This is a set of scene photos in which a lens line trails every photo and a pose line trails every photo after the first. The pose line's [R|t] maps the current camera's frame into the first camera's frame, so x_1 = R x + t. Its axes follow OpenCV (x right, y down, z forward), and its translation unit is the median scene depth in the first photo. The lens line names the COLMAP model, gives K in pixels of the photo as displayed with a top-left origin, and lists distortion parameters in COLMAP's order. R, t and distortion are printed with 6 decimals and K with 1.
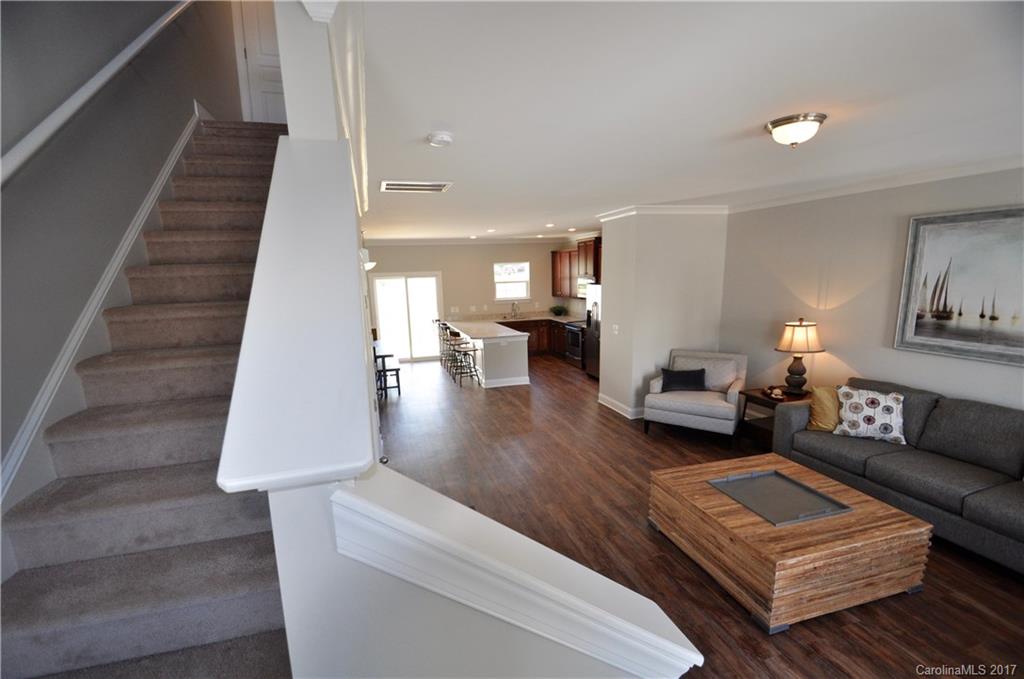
lens RADIAL K [[448.2, 0, 498.8], [0, 448.2, 360.0], [0, 0, 1]] dist [0.021788, -0.021984]
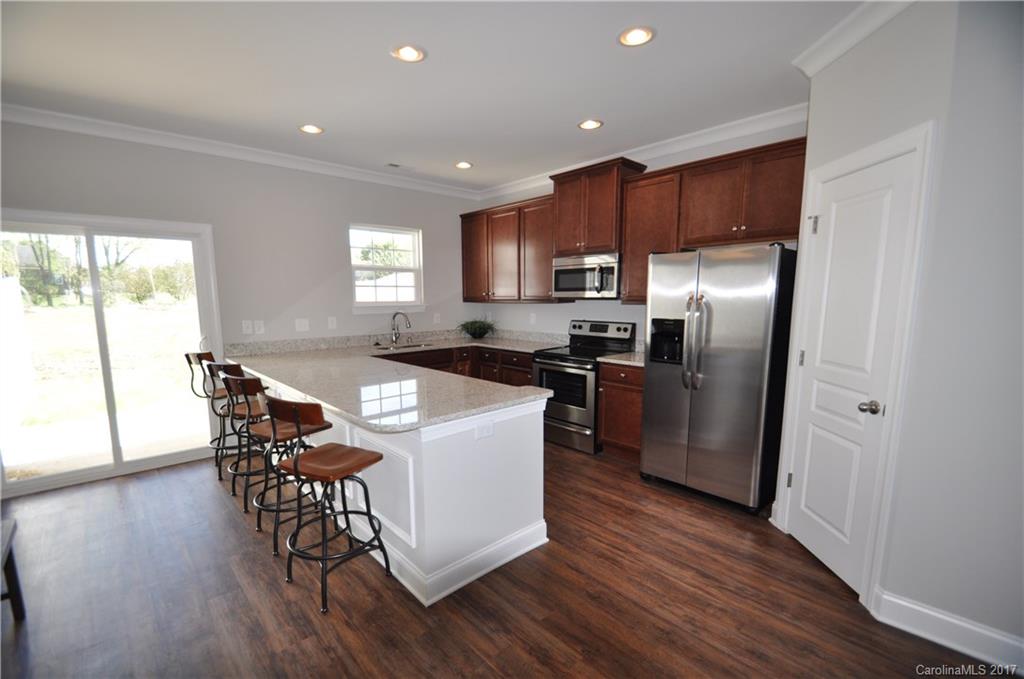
lens RADIAL K [[448.2, 0, 498.8], [0, 448.2, 360.0], [0, 0, 1]] dist [0.021788, -0.021984]
pose [[0.896936, -0.038771, 0.440457, -0.189972], [0.064737, 0.996929, -0.044075, -0.124099], [-0.437395, 0.068046, 0.896691, 1.319550]]
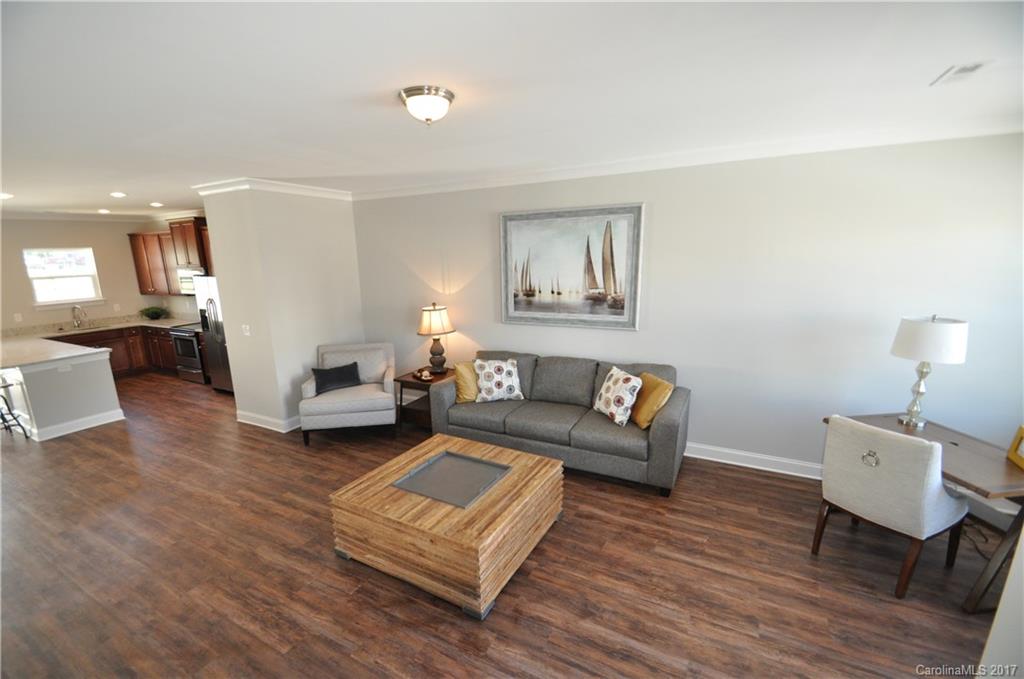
lens RADIAL K [[448.2, 0, 498.8], [0, 448.2, 360.0], [0, 0, 1]] dist [0.021788, -0.021984]
pose [[0.706610, -0.148584, 0.691827, 0.014070], [0.138130, 0.987860, 0.071082, -0.013419], [-0.693990, 0.045334, 0.718556, 0.131532]]
